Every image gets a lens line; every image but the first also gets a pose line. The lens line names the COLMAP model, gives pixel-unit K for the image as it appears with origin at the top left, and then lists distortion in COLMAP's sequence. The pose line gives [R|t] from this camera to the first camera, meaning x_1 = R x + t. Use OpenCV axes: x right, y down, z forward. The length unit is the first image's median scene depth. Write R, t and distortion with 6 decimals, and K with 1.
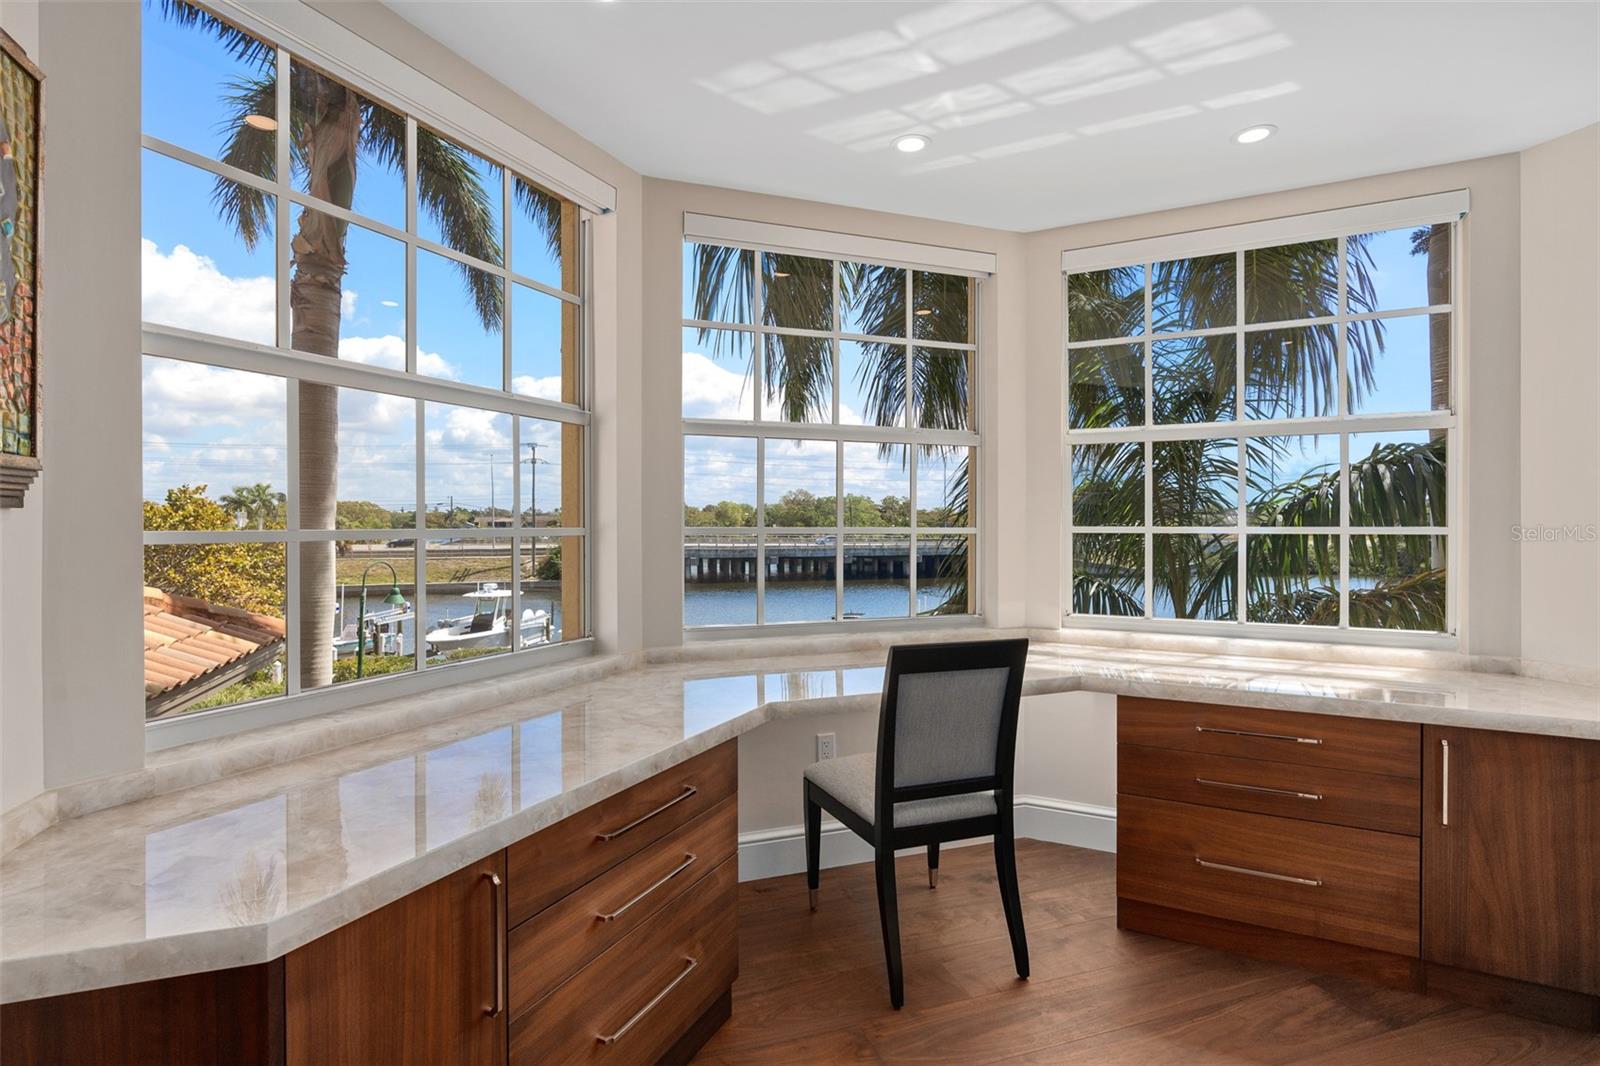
lens RADIAL K [[774.1, 0, 766.5], [0, 774.1, 503.4], [0, 0, 1]] dist [-0.015578, -0.000107]
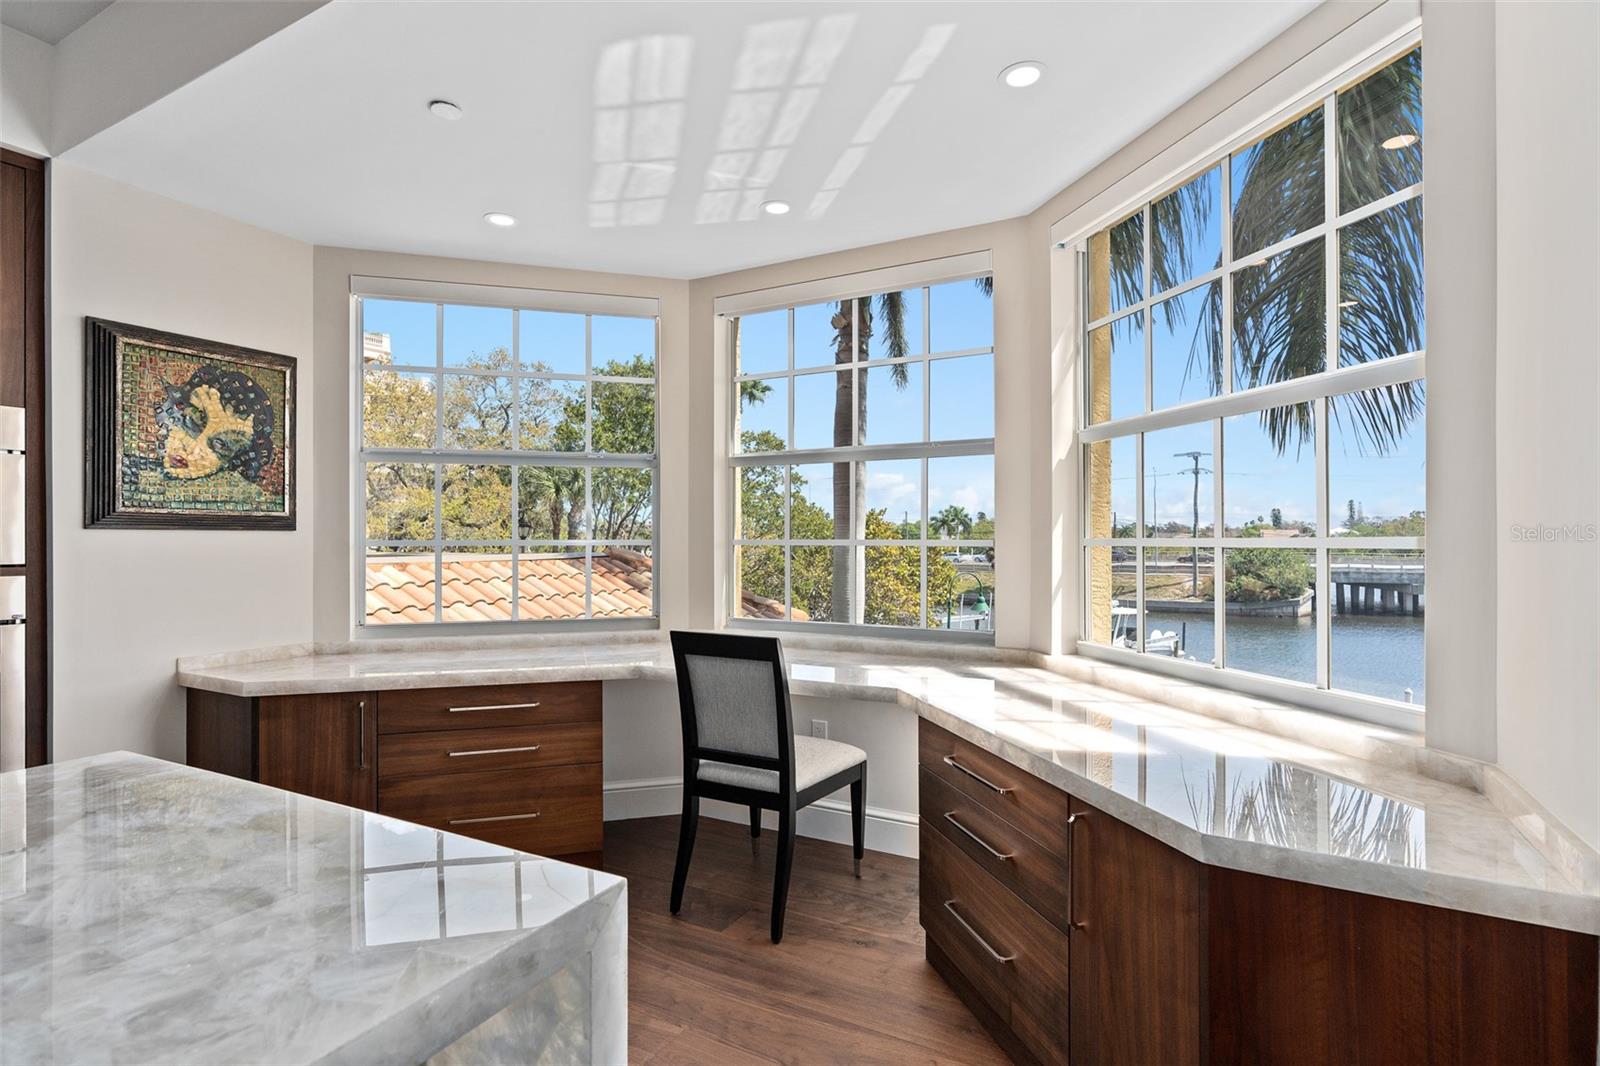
lens RADIAL K [[774.1, 0, 803.4], [0, 774.1, 539.8], [0, 0, 1]] dist [-0.015578, -0.000107]
pose [[0.696454, 0.002156, -0.717598, 1.065389], [0.015414, 0.999720, 0.017963, 0.014286], [0.717436, -0.023571, 0.696226, 0.236056]]
